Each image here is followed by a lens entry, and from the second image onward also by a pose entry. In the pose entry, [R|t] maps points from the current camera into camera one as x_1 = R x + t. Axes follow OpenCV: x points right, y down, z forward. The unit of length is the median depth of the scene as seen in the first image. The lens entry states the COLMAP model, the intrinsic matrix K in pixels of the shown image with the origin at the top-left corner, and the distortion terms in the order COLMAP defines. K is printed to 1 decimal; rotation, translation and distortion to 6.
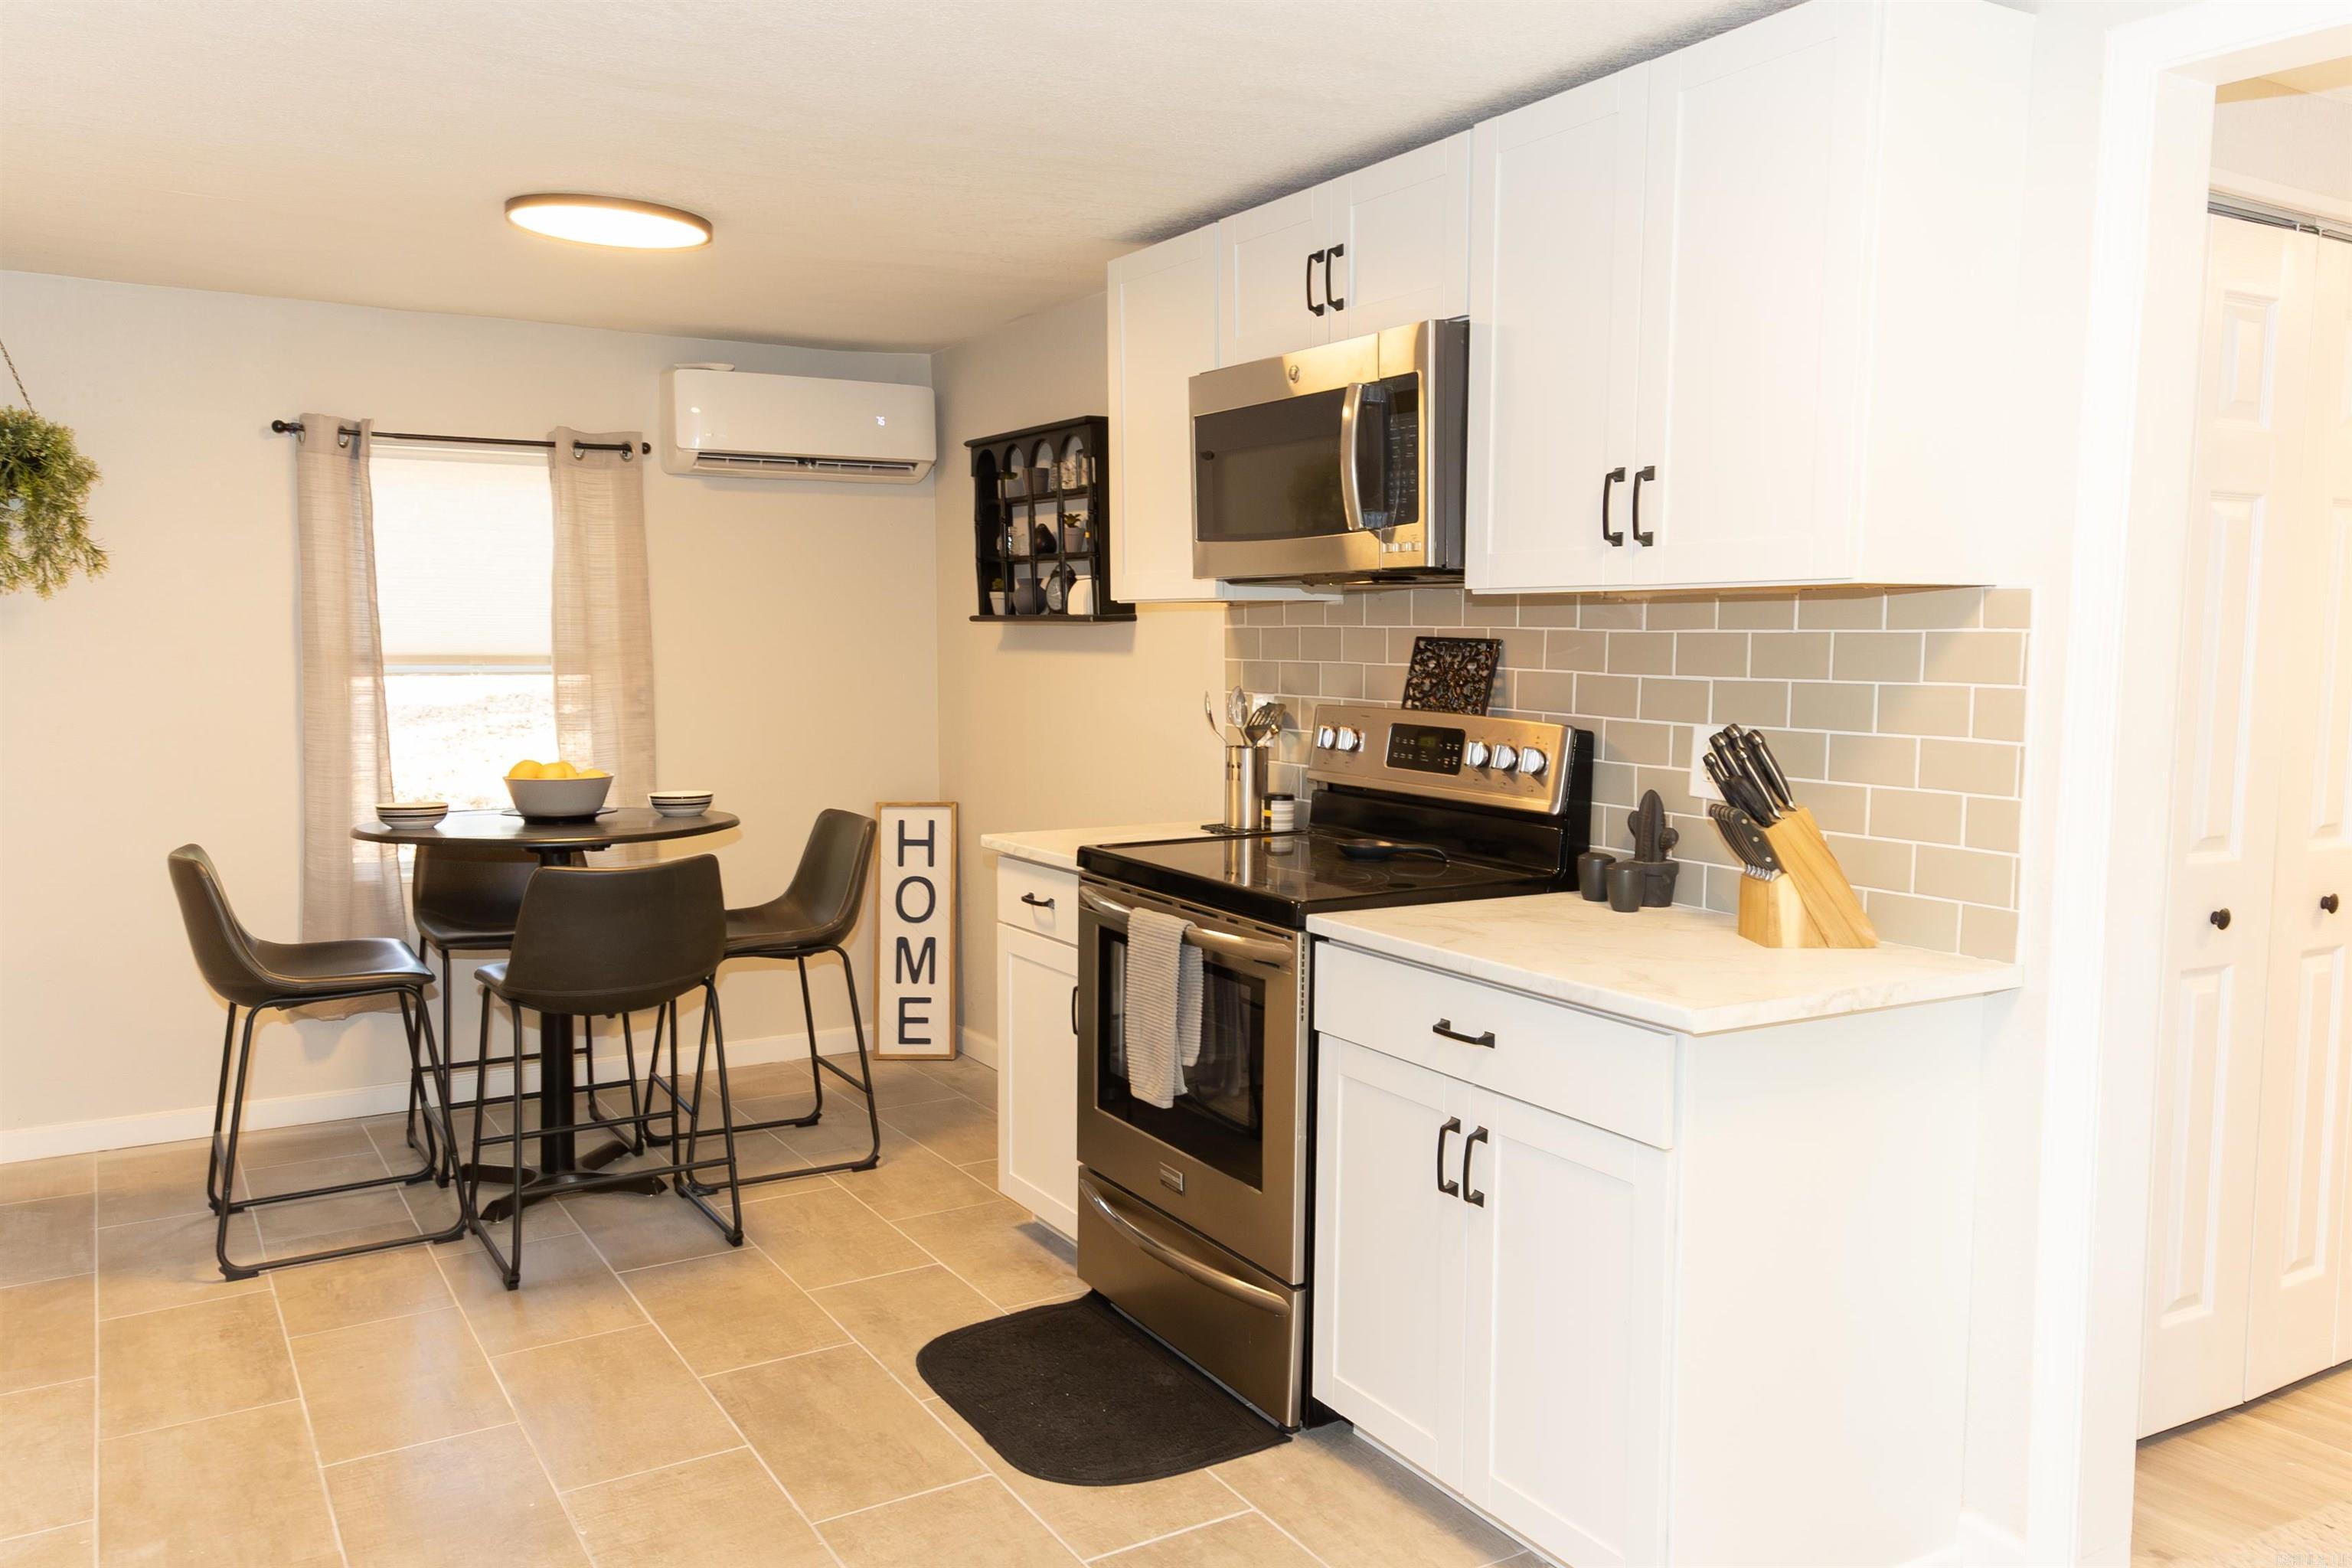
lens RADIAL K [[1736.8, 0, 1175.1], [0, 1736.8, 794.2], [0, 0, 1]] dist [0.075262, -0.013343]
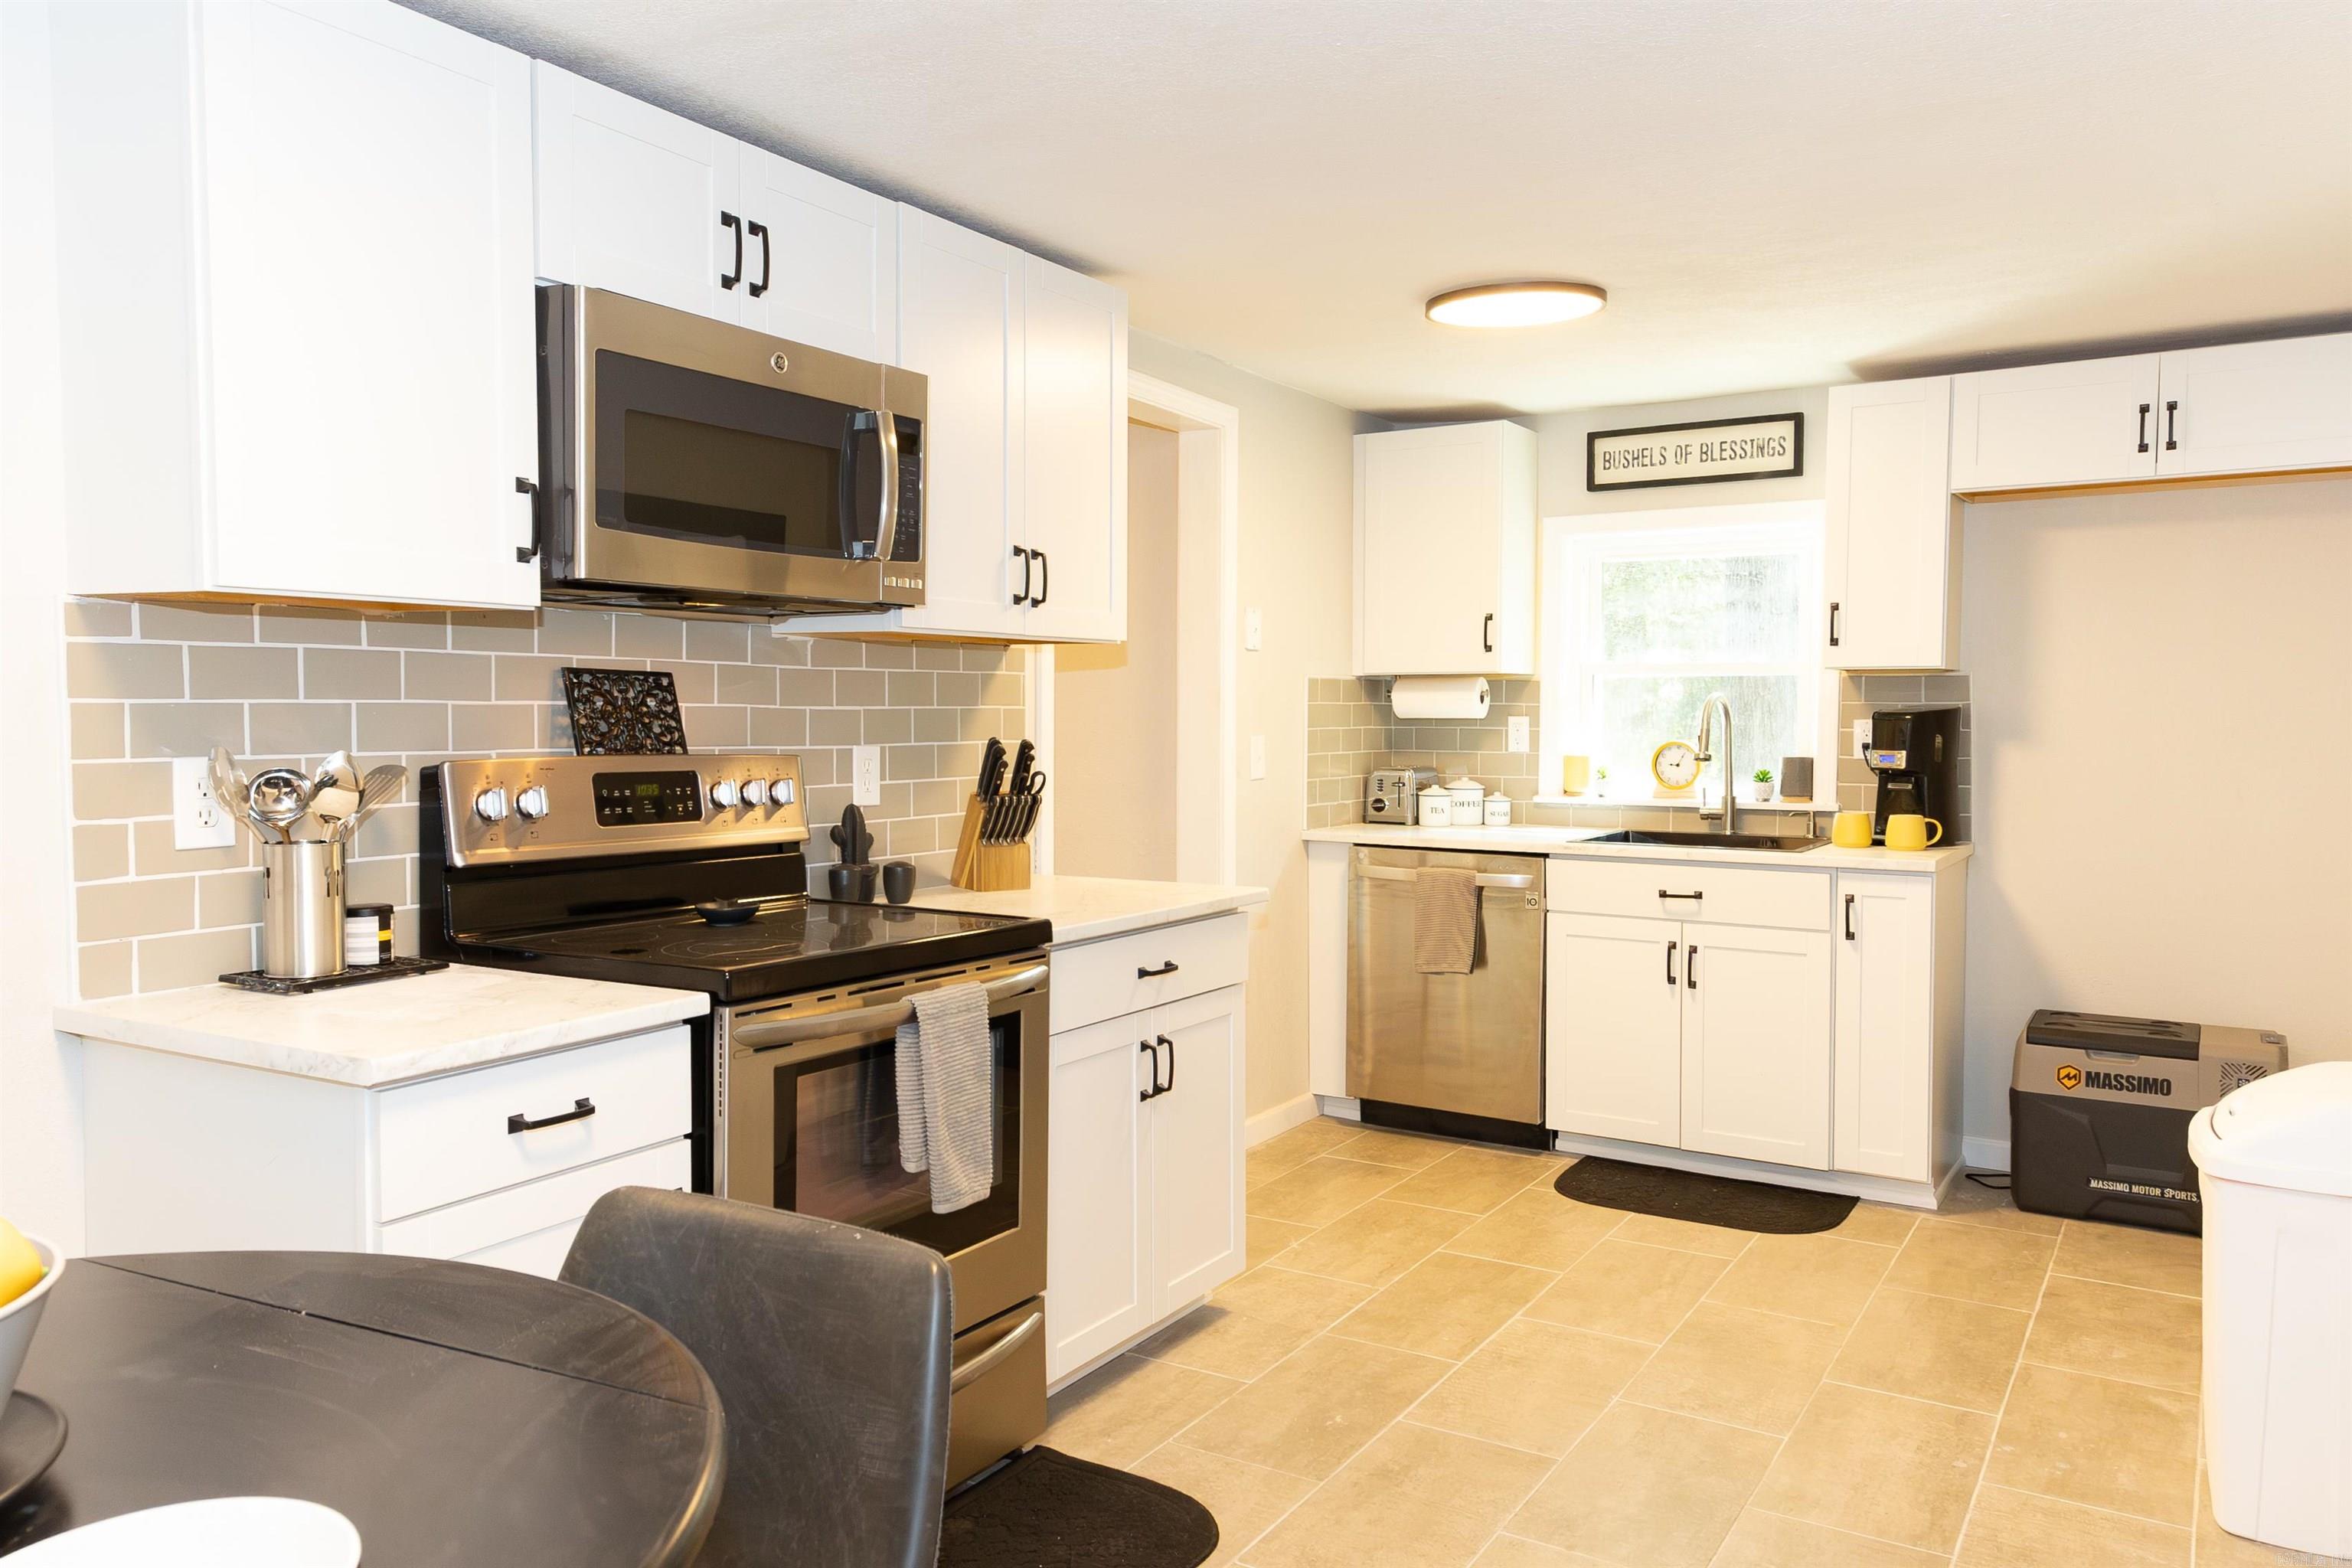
lens RADIAL K [[1736.8, 0, 1198.7], [0, 1736.8, 774.6], [0, 0, 1]] dist [0.075262, -0.013343]
pose [[-0.474213, -0.046099, 0.879202, -0.762038], [0.074991, 0.992884, 0.092508, -0.099447], [-0.877210, 0.109800, -0.467382, 1.187912]]
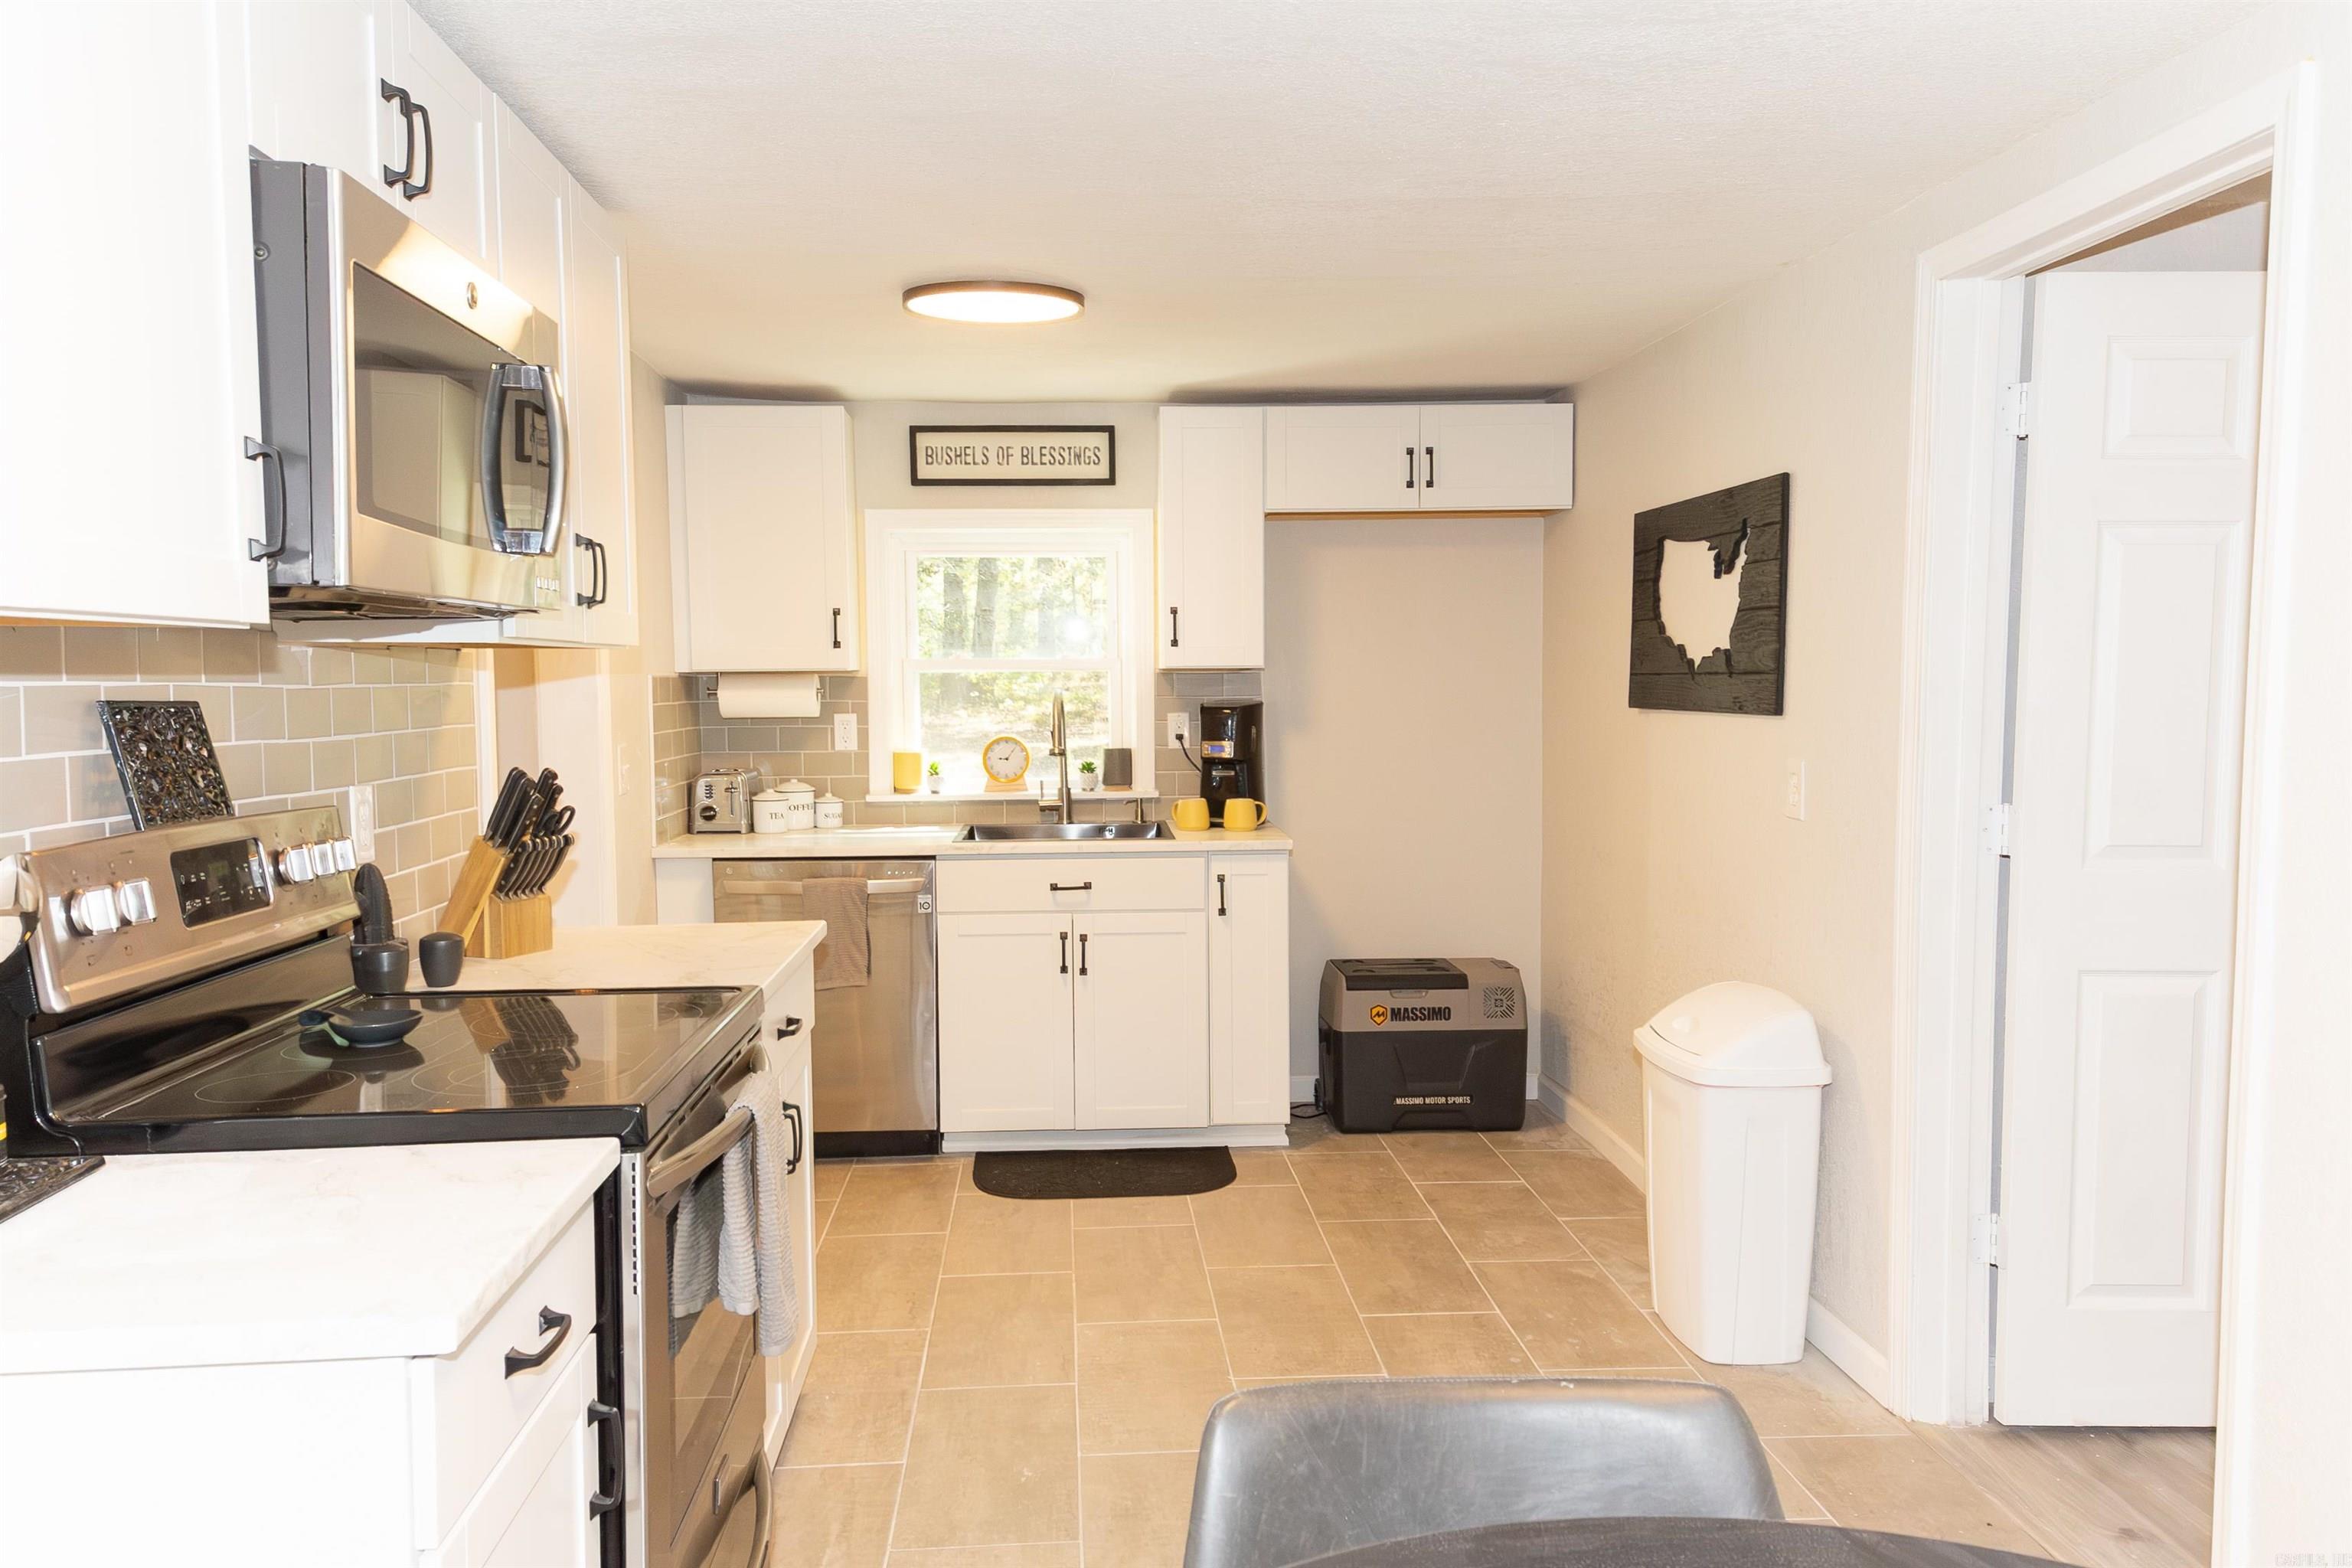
lens RADIAL K [[1736.8, 0, 1191.2], [0, 1736.8, 781.0], [0, 0, 1]] dist [0.075262, -0.013343]
pose [[-0.894714, -0.031326, 0.445540, -0.446918], [0.039615, 0.988040, 0.149022, -0.143641], [-0.444879, 0.150982, -0.882772, 1.424301]]
